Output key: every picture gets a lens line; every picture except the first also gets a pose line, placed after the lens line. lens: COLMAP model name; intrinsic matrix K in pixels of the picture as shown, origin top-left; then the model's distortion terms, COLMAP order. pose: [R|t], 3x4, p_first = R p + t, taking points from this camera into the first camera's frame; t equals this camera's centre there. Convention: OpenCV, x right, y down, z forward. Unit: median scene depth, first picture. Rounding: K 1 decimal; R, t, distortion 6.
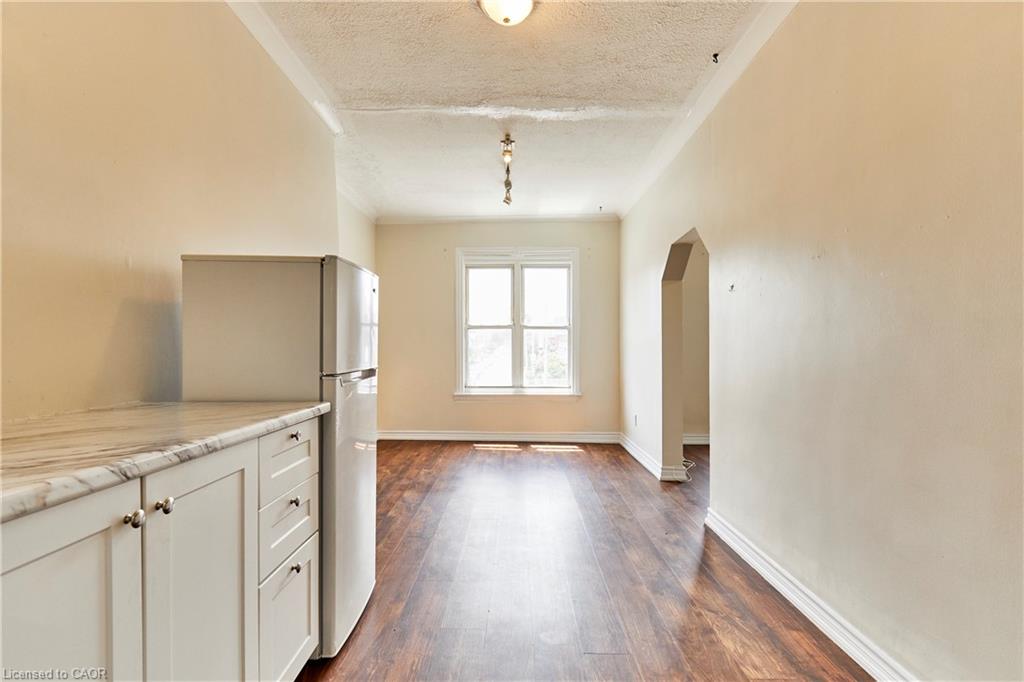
lens RADIAL K [[467.5, 0, 506.3], [0, 467.5, 349.7], [0, 0, 1]] dist [0.004640, 0.000112]
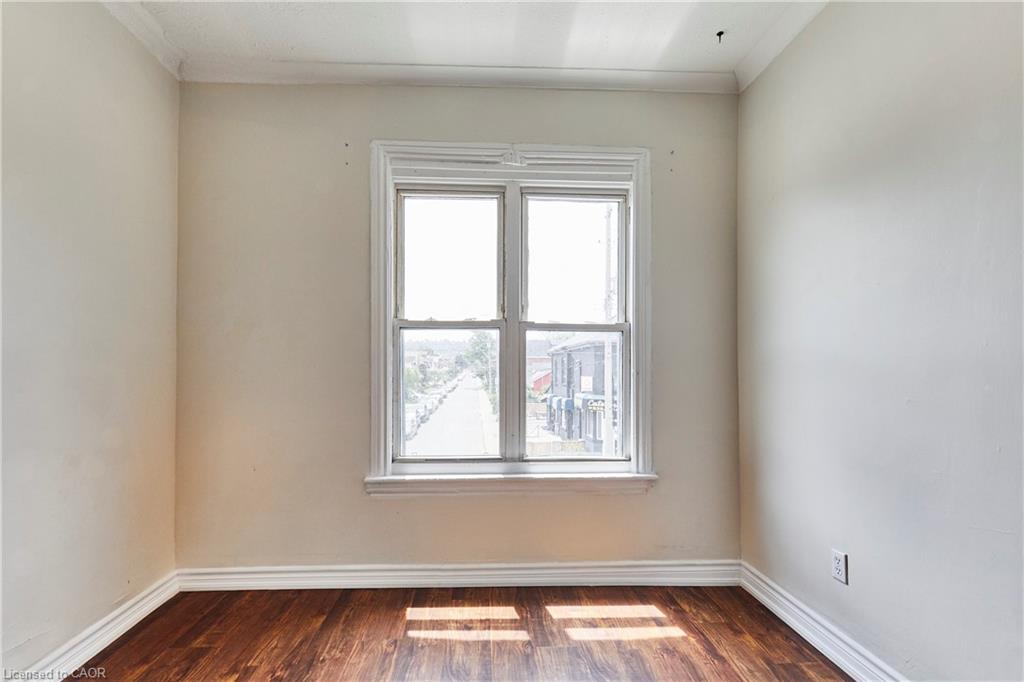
lens RADIAL K [[467.5, 0, 513.4], [0, 467.5, 368.2], [0, 0, 1]] dist [0.004640, 0.000112]
pose [[0.995803, 0.002900, 0.091475, -0.016176], [-0.002432, 0.999983, -0.005223, -0.005188], [-0.091489, 0.004978, 0.995794, 0.559468]]
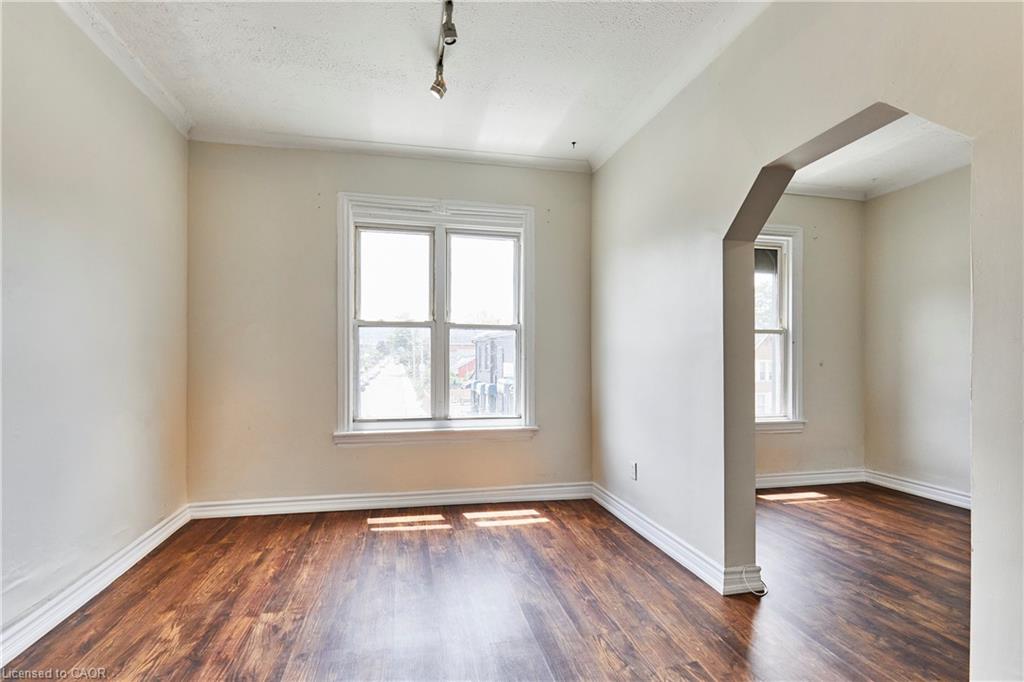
lens RADIAL K [[467.5, 0, 511.5], [0, 467.5, 357.1], [0, 0, 1]] dist [0.004640, 0.000112]
pose [[0.969066, 0.003845, 0.246771, -0.039216], [-0.002764, 0.999985, -0.004728, -0.001909], [-0.246785, 0.003900, 0.969062, 0.359465]]
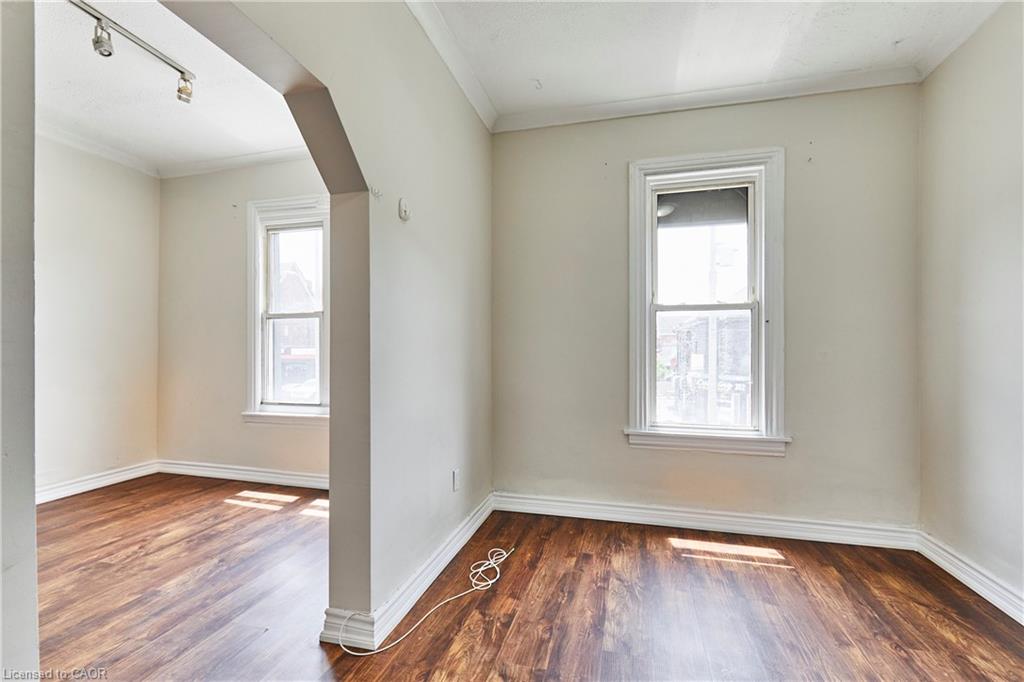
lens RADIAL K [[467.5, 0, 514.3], [0, 467.5, 347.9], [0, 0, 1]] dist [0.004640, 0.000112]
pose [[0.972314, -0.000127, -0.233680, 0.438416], [-0.000134, 0.999999, -0.001103, -0.001192], [0.233680, 0.001103, 0.972313, 0.421777]]
